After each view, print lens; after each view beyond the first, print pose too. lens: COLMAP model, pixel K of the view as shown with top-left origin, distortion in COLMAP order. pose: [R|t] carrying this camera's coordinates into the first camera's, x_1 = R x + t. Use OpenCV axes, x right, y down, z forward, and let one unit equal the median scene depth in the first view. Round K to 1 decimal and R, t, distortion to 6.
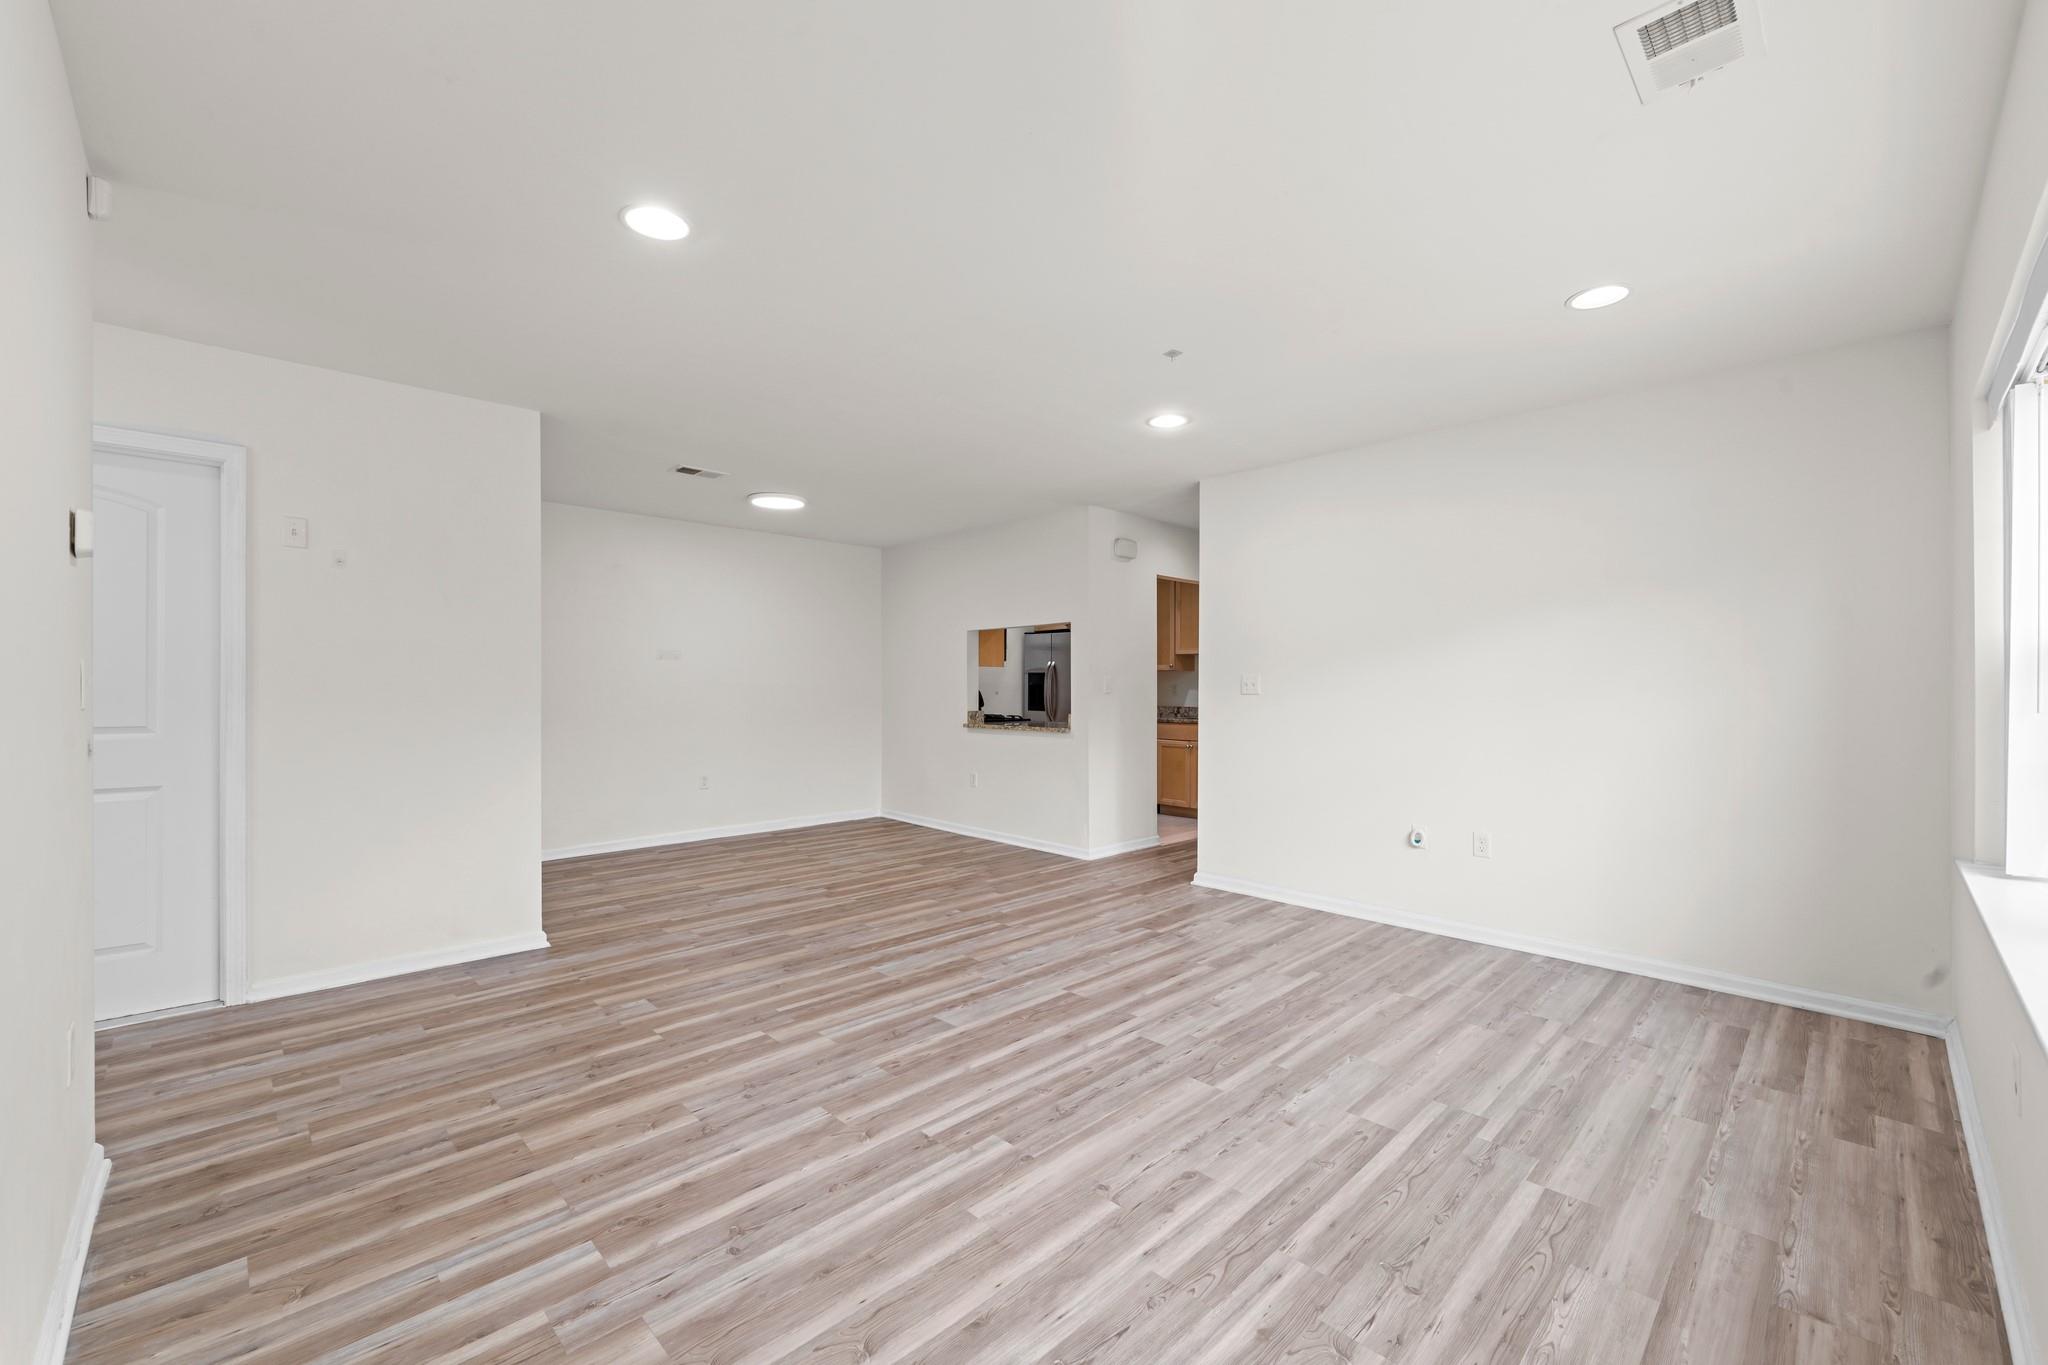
lens RADIAL K [[829.4, 0, 1024.2], [0, 829.4, 686.8], [0, 0, 1]] dist [0.001111, -0.001319]
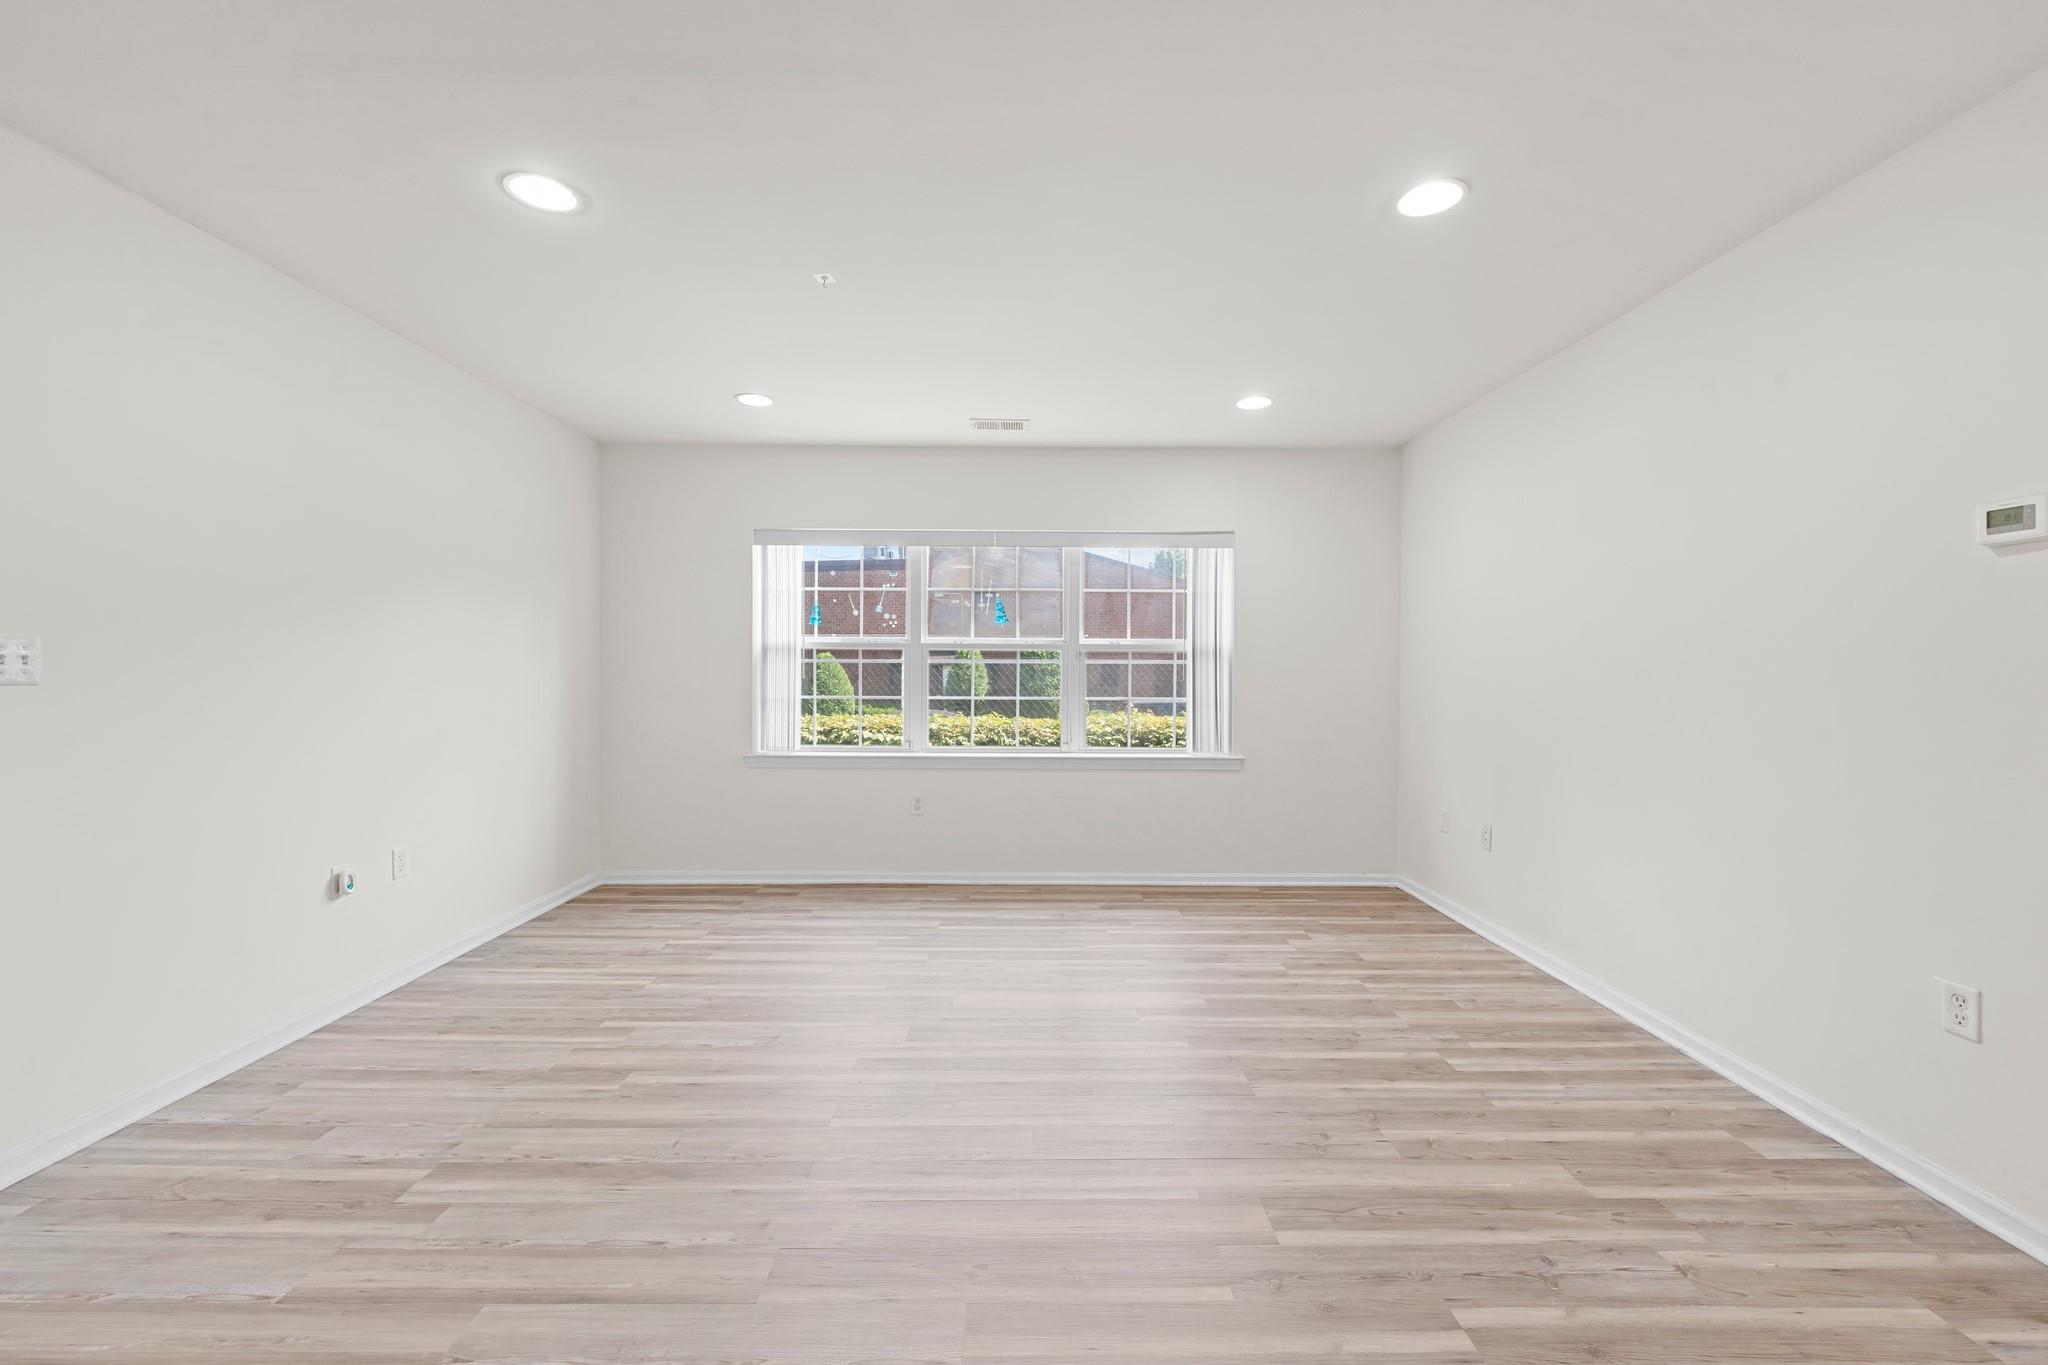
lens RADIAL K [[829.4, 0, 1025.9], [0, 829.4, 676.0], [0, 0, 1]] dist [0.001111, -0.001319]
pose [[-0.720333, -0.009205, 0.693567, -0.502615], [-0.004982, 0.999955, 0.008096, -0.001542], [-0.693611, 0.002376, -0.720346, 1.310053]]
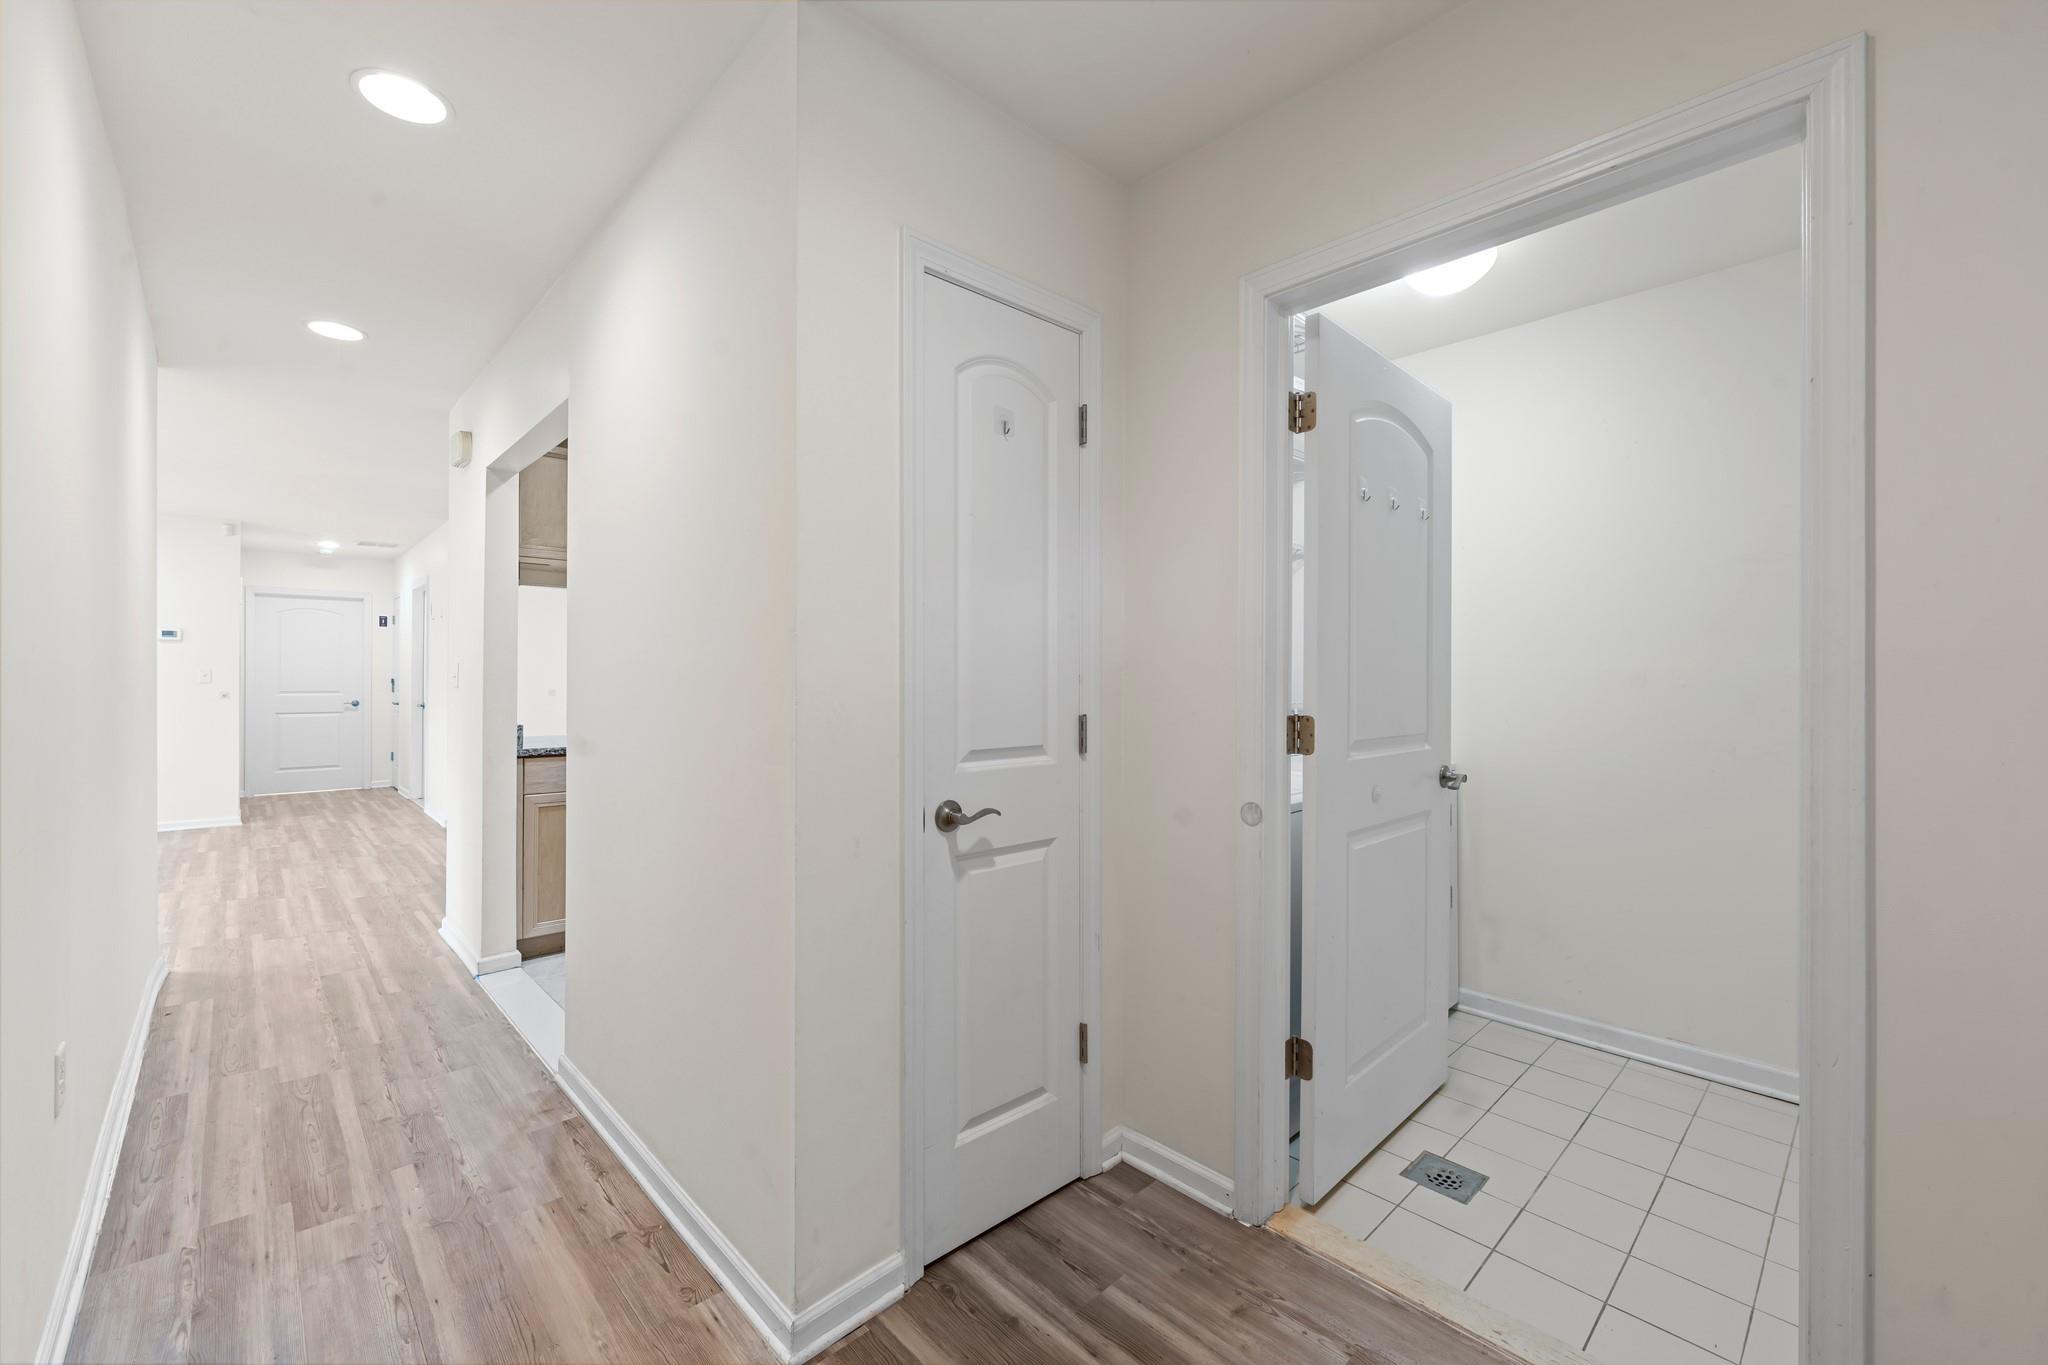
lens RADIAL K [[829.4, 0, 1026.5], [0, 829.4, 679.3], [0, 0, 1]] dist [0.001111, -0.001319]
pose [[-0.013374, 0.000008, -0.999911, 1.256225], [-0.003225, 0.999995, 0.000051, -0.000279], [0.999905, 0.003225, -0.013374, 2.478099]]
